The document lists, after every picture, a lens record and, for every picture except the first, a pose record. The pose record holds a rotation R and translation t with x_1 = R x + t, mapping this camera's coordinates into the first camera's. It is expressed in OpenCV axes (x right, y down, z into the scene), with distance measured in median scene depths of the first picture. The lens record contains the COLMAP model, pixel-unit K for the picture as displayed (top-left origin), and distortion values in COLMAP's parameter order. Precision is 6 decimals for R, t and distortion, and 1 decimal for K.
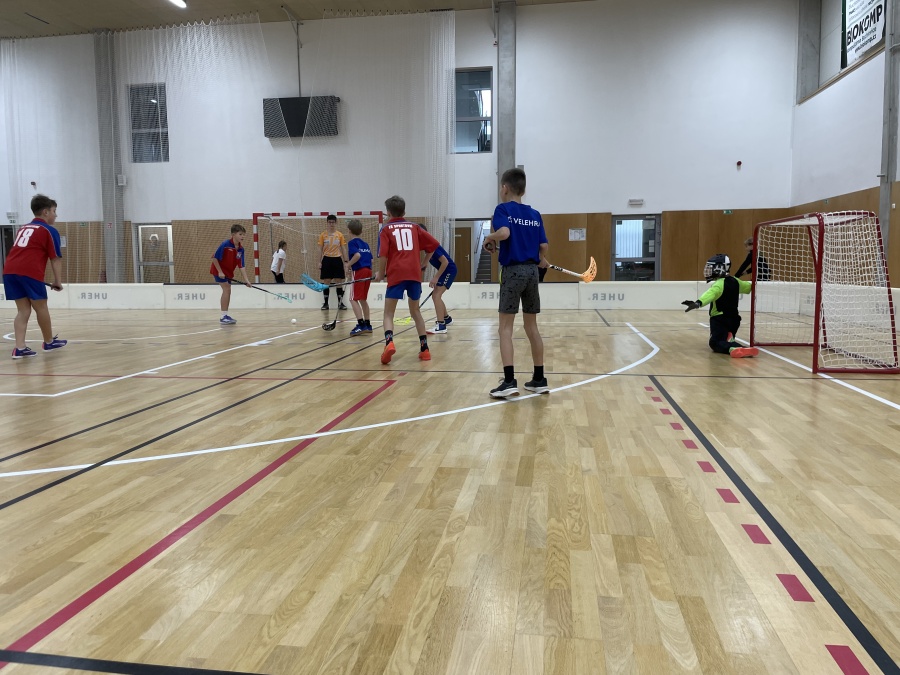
lens RADIAL K [[682.3, 0, 444.5], [0, 682.3, 322.5], [0, 0, 1]] dist [0.092658, -0.121663]
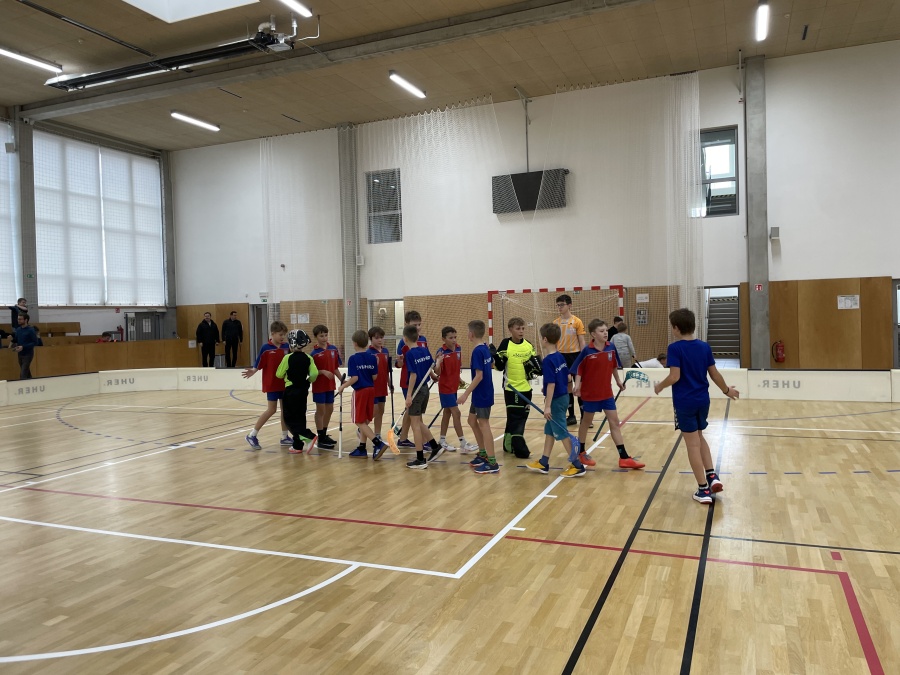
lens RADIAL K [[679.7, 0, 450.5], [0, 679.7, 321.3], [0, 0, 1]] dist [0.092147, -0.116248]
pose [[0.971058, -0.016164, -0.238297, -0.089018], [-0.000878, 0.997459, -0.071235, -0.040645], [0.238843, 0.069383, 0.968576, 0.027179]]
